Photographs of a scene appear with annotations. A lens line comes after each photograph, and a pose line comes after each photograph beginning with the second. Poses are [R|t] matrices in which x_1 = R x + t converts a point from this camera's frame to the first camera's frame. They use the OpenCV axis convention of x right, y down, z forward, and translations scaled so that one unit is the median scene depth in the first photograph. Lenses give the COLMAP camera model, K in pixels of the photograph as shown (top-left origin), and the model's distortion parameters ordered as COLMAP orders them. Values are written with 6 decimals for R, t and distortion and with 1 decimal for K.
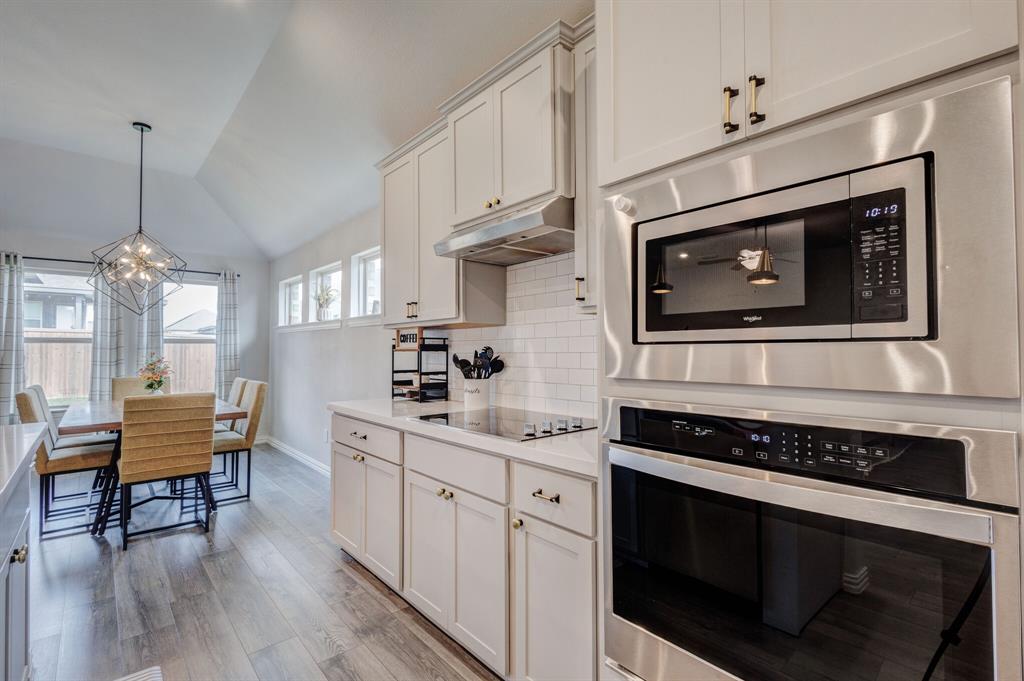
lens RADIAL K [[469.5, 0, 513.4], [0, 469.5, 340.1], [0, 0, 1]] dist [0.003539, 0.000895]
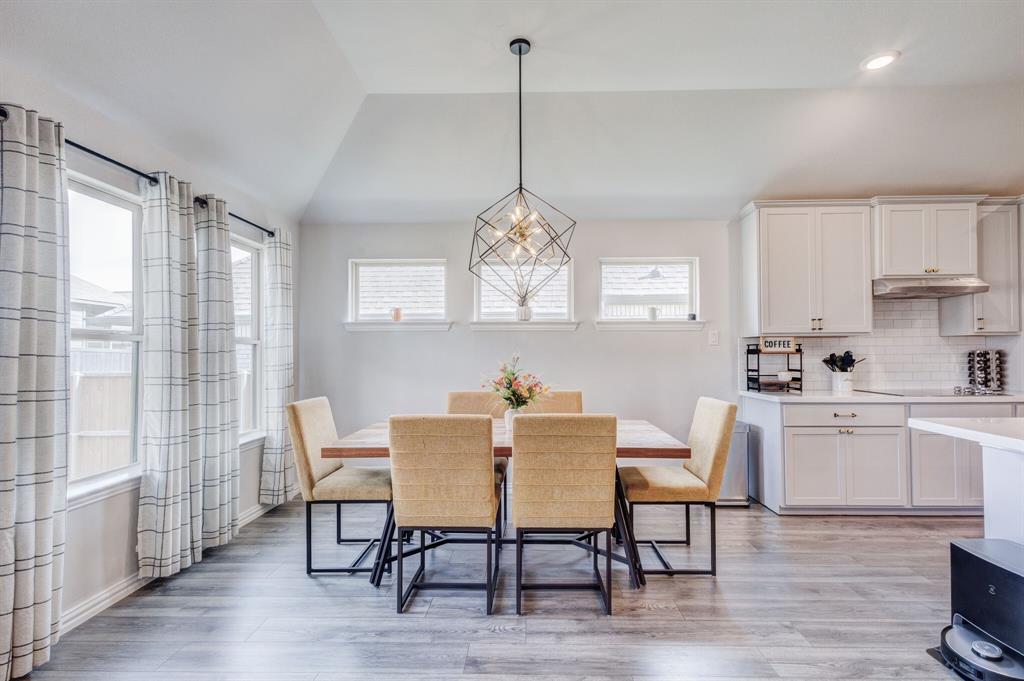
lens RADIAL K [[479.5, 0, 514.0], [0, 479.5, 345.3], [0, 0, 1]] dist [0.000713, -0.000024]
pose [[0.678430, 0.009591, 0.734602, -2.420952], [-0.012307, 0.999923, -0.001689, 0.014458], [-0.734562, -0.007895, 0.678496, 0.911088]]
